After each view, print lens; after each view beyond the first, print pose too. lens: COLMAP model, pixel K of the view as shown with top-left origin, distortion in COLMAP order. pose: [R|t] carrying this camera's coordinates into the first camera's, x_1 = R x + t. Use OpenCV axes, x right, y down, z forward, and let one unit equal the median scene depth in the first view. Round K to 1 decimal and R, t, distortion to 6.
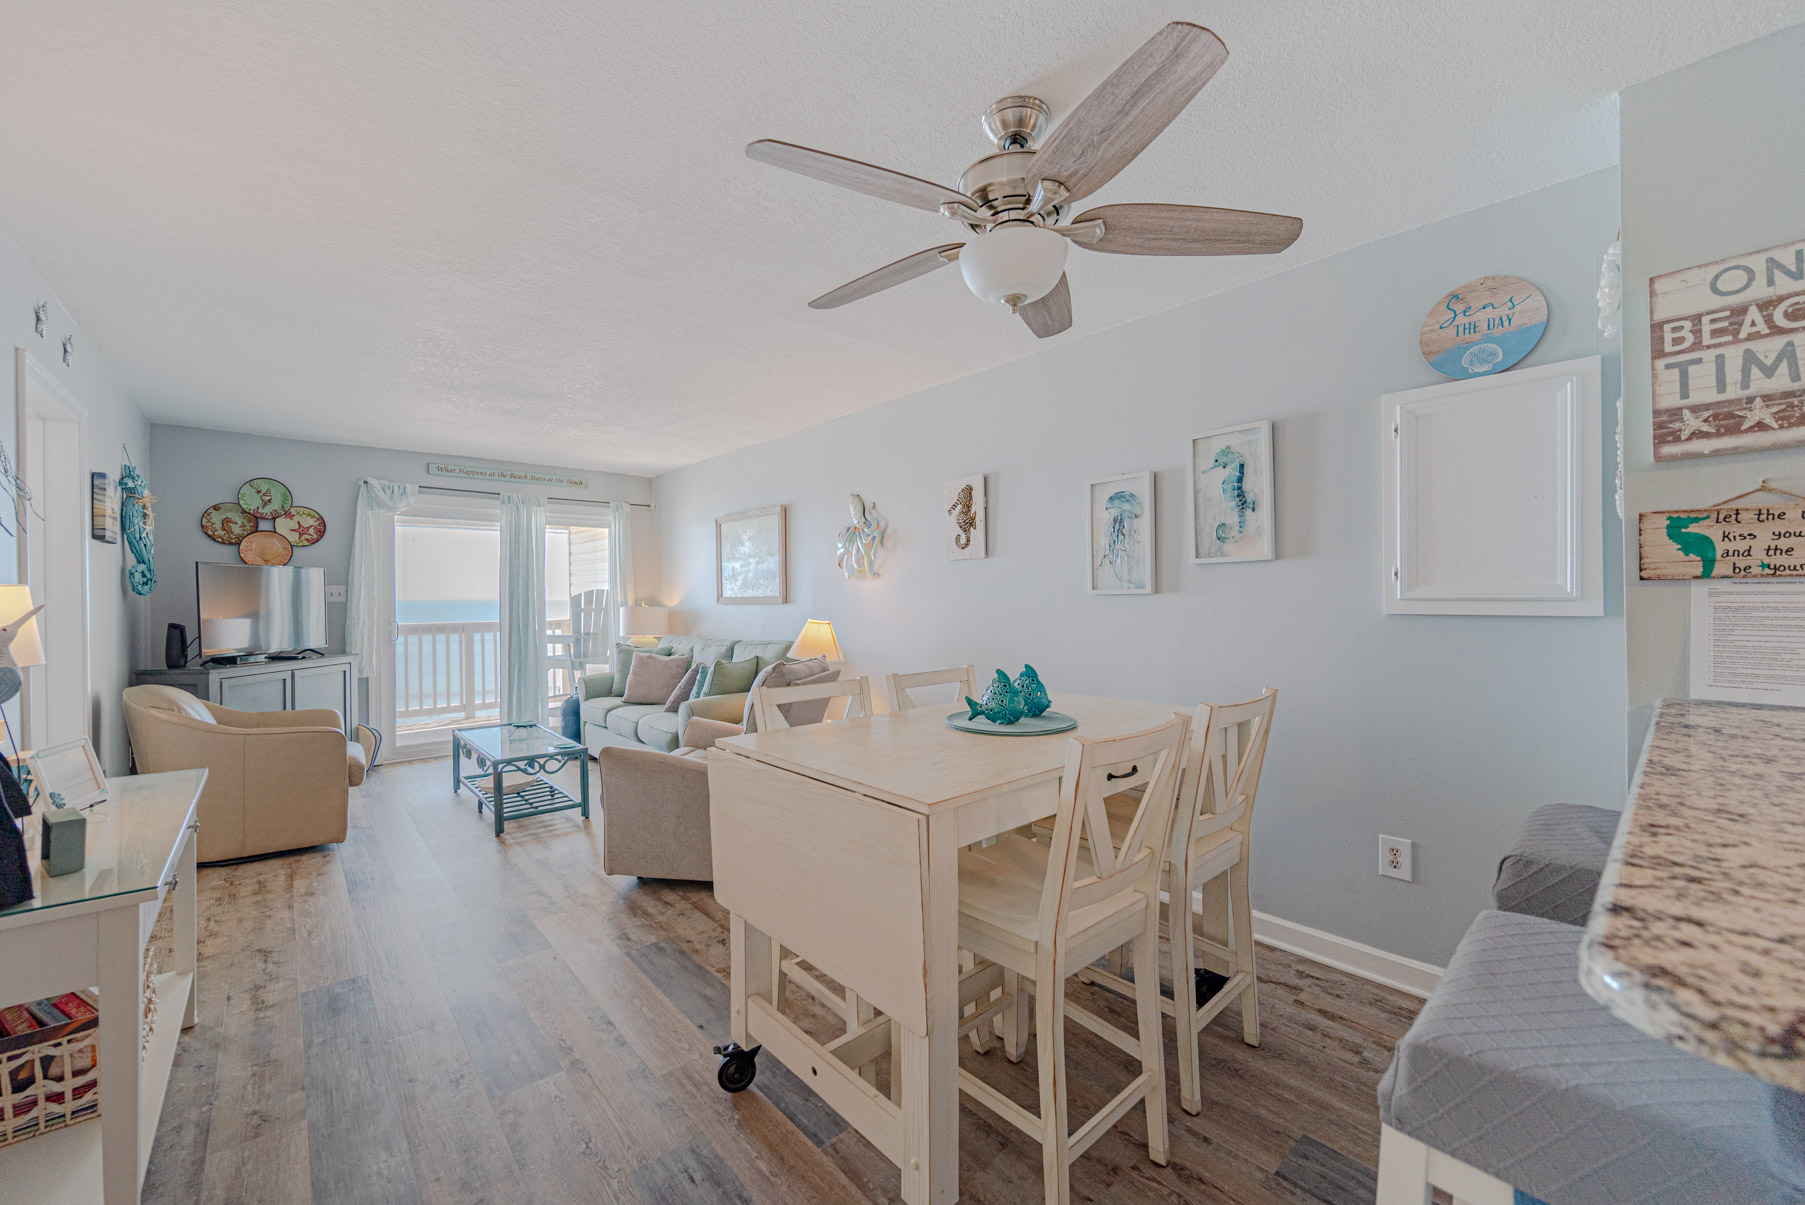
lens RADIAL K [[711.0, 0, 905.2], [0, 711.0, 598.6], [0, 0, 1]] dist [-0.001512, -0.000185]
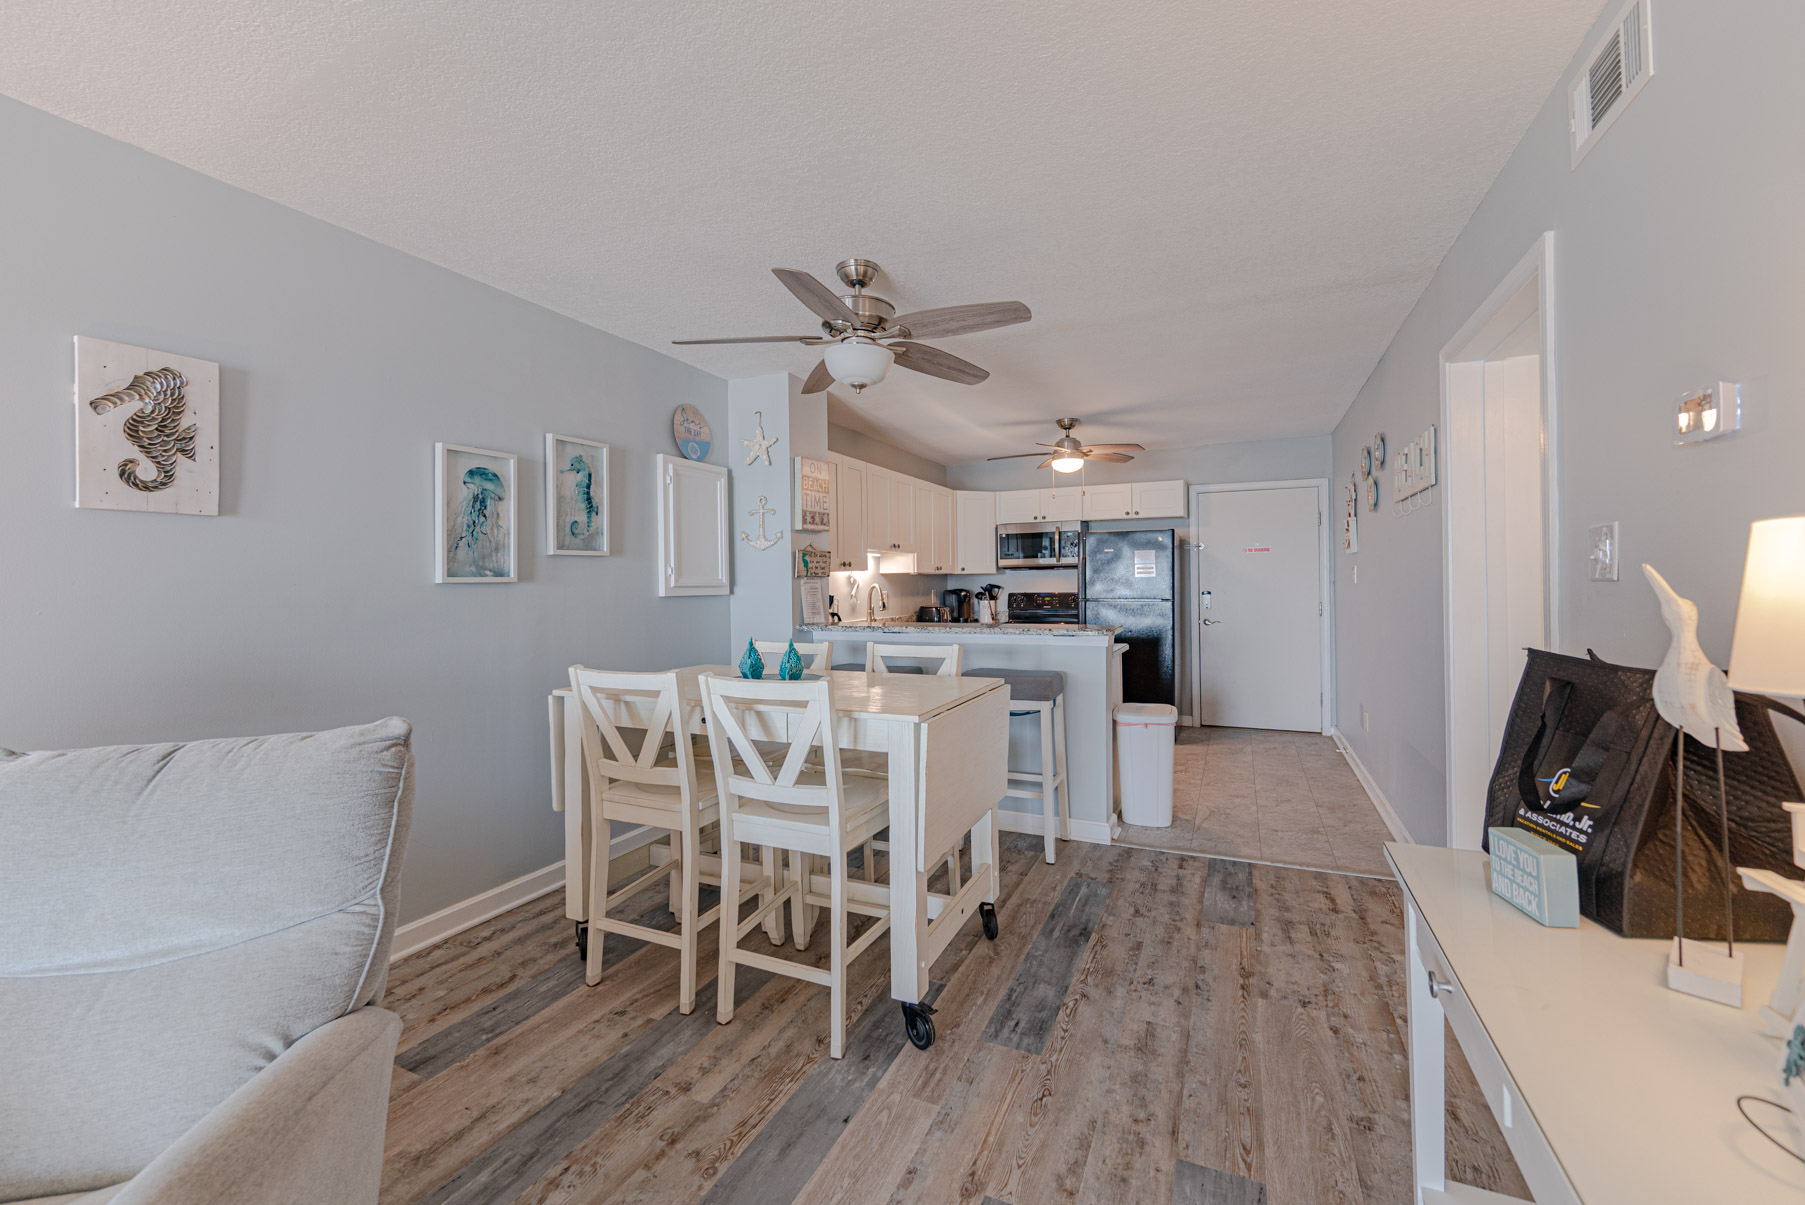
lens RADIAL K [[734.7, 0, 903.1], [0, 734.7, 578.5], [0, 0, 1]] dist [0.001227, -0.000044]
pose [[-0.405015, 0.018300, 0.914127, -0.527445], [0.015968, 0.999789, -0.012940, 0.006433], [-0.914171, 0.009356, -0.405222, 0.624240]]
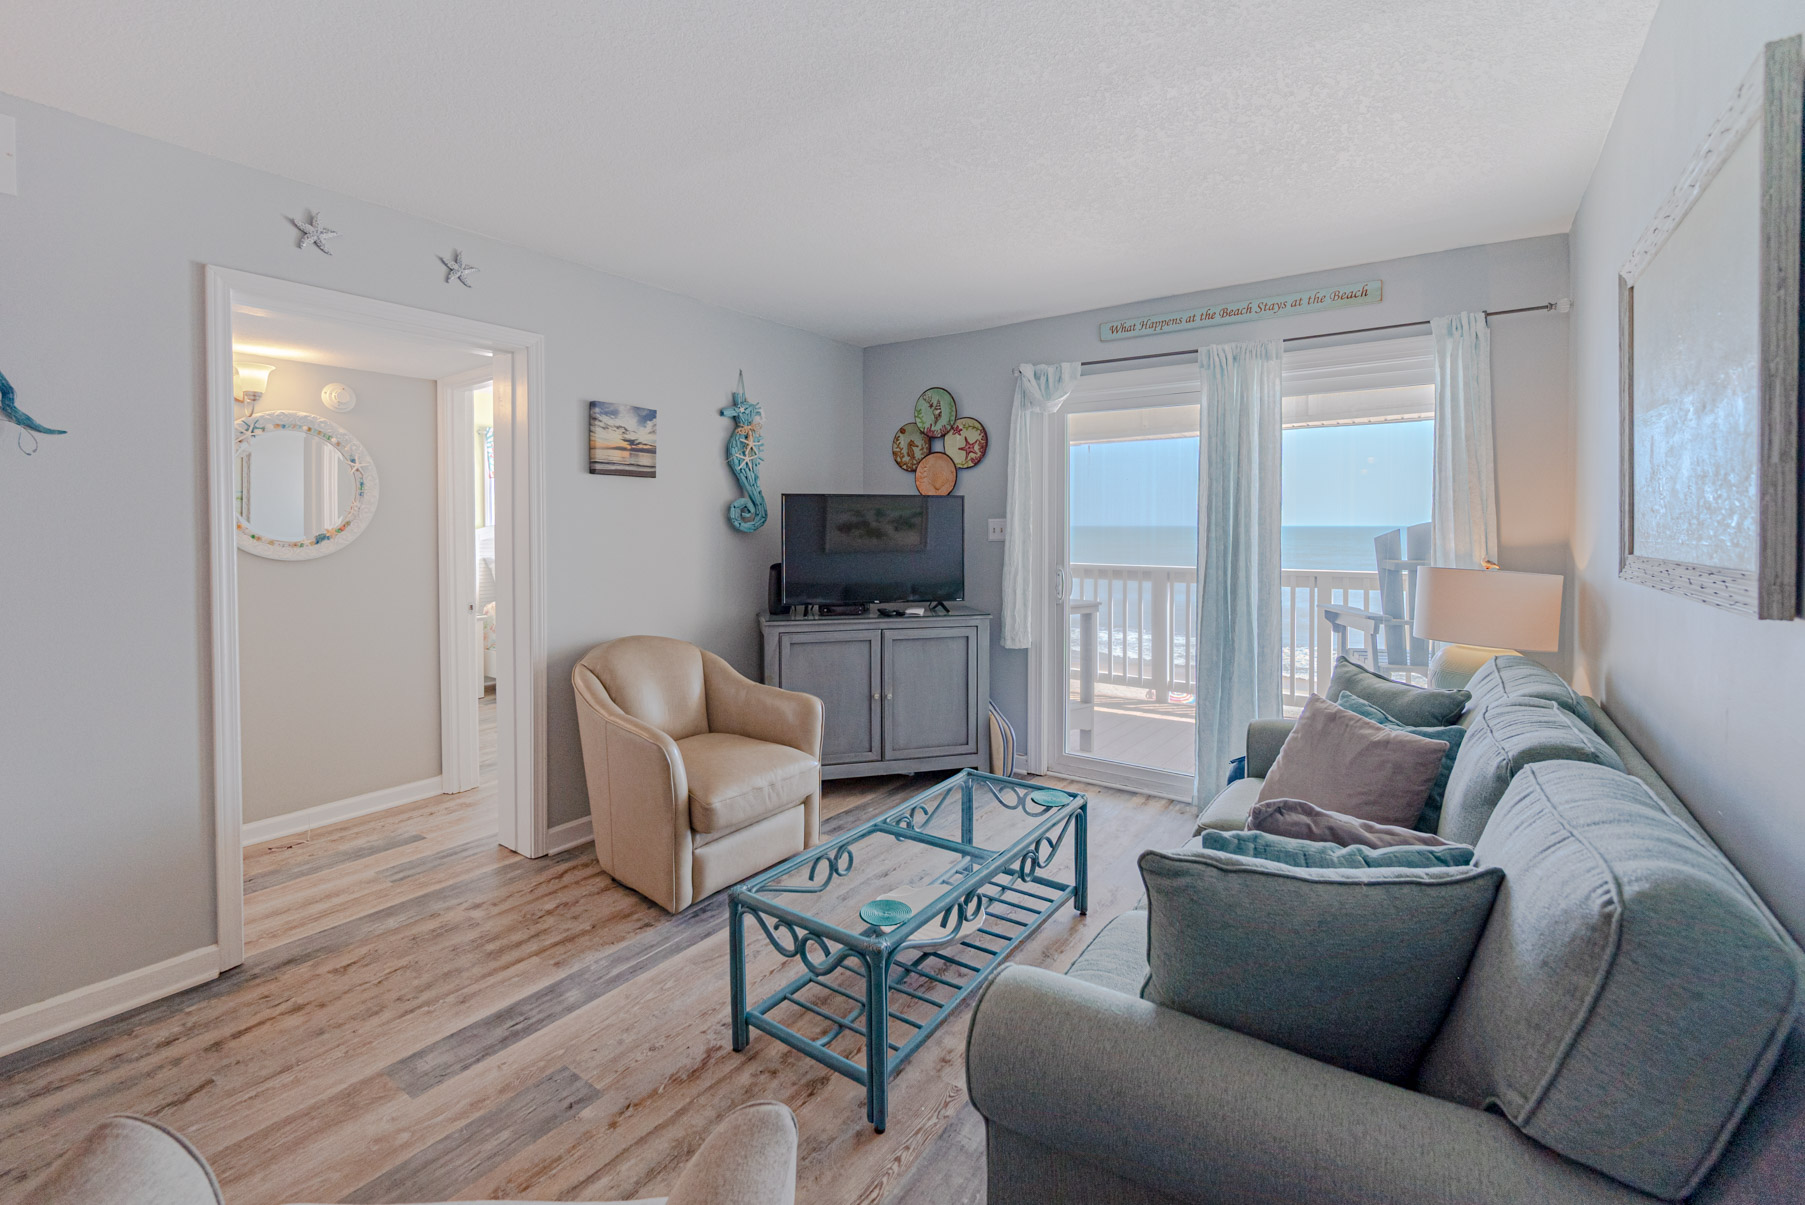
lens RADIAL K [[771.7, 0, 908.7], [0, 771.7, 539.9], [0, 0, 1]] dist [-0.000667, -0.000131]
pose [[0.230743, 0.024416, -0.972708, -0.046862], [-0.005562, 0.999702, 0.023774, -0.017997], [0.972999, -0.000075, 0.230810, 0.885678]]
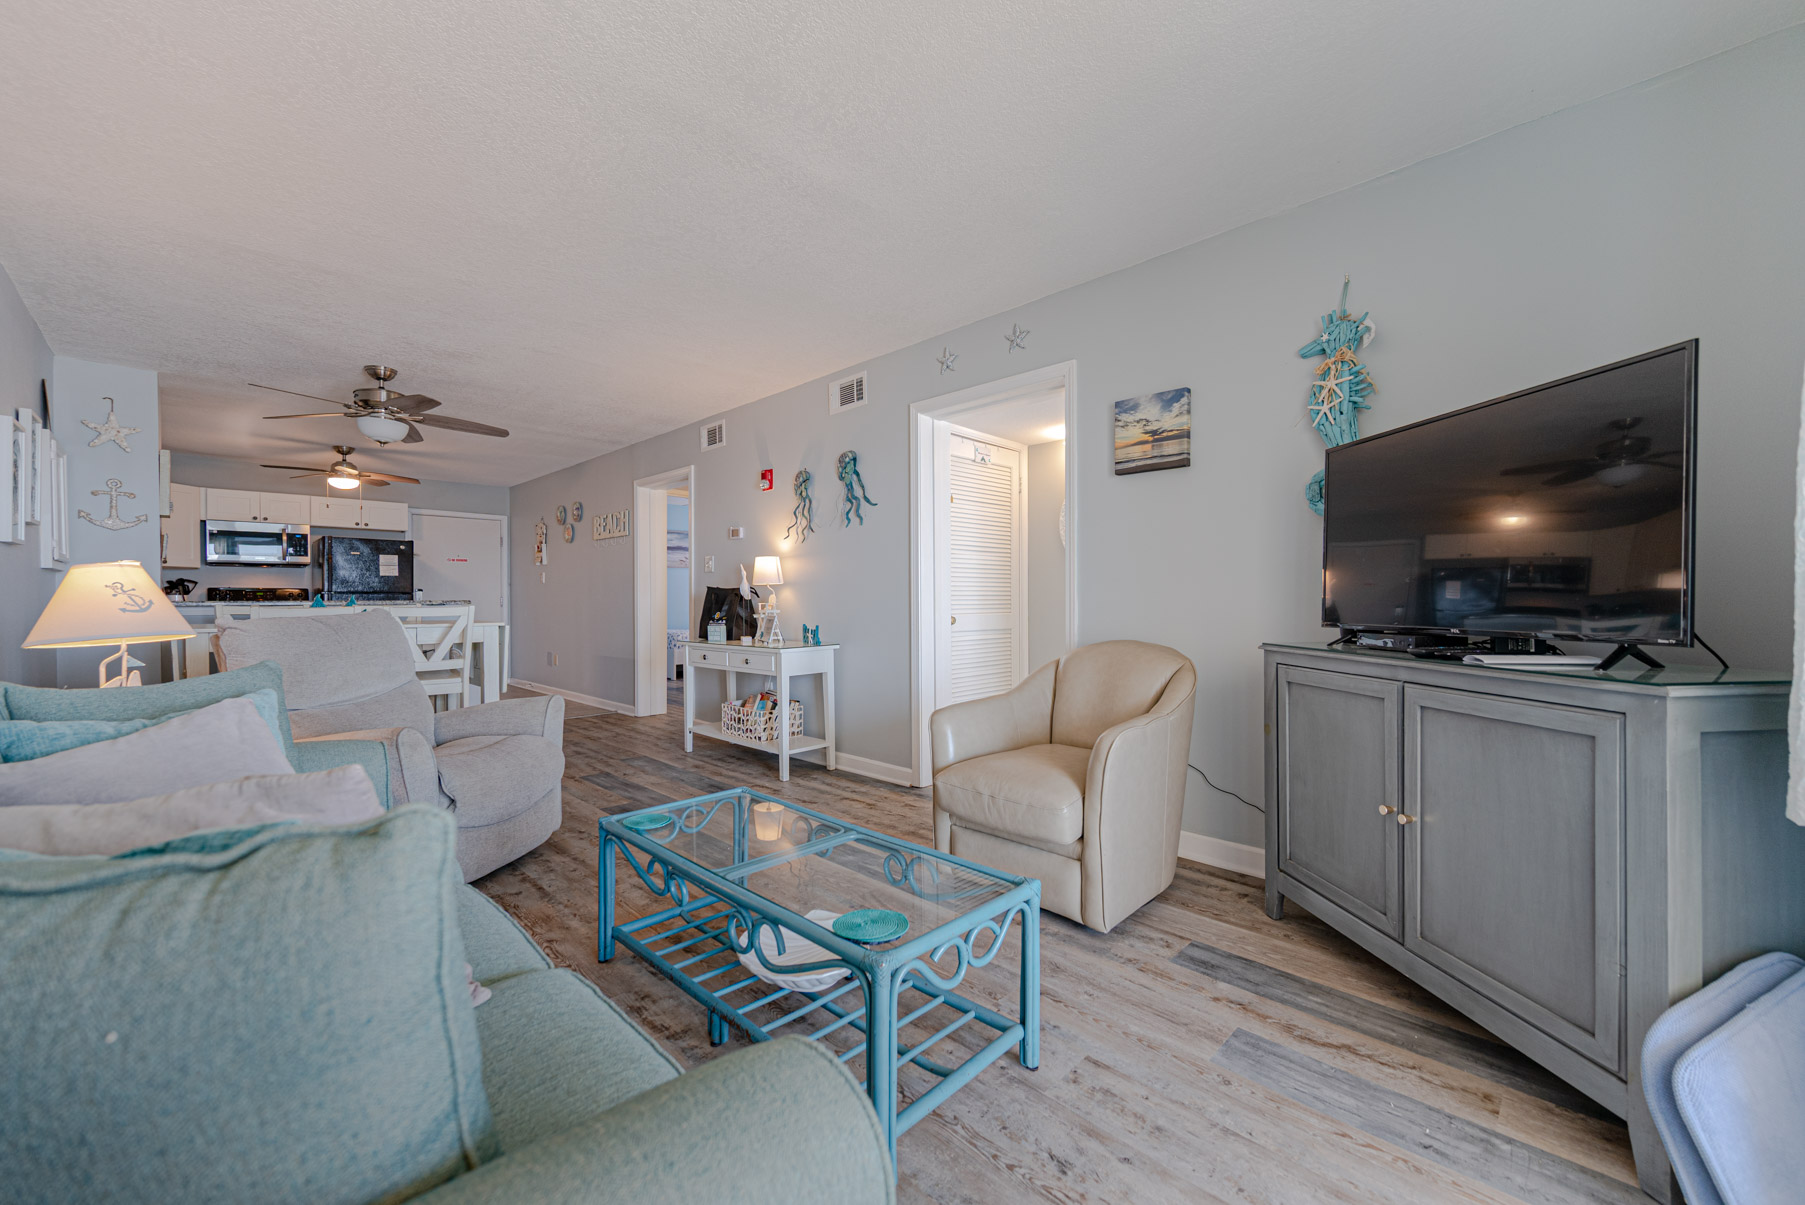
lens RADIAL K [[715.6, 0, 909.6], [0, 715.6, 600.7], [0, 0, 1]] dist [0.000374, -0.000183]
pose [[-0.997815, 0.009162, -0.065433, -0.606692], [0.008830, 0.999947, 0.005356, 0.055558], [0.065478, 0.004767, -0.997843, 1.452997]]
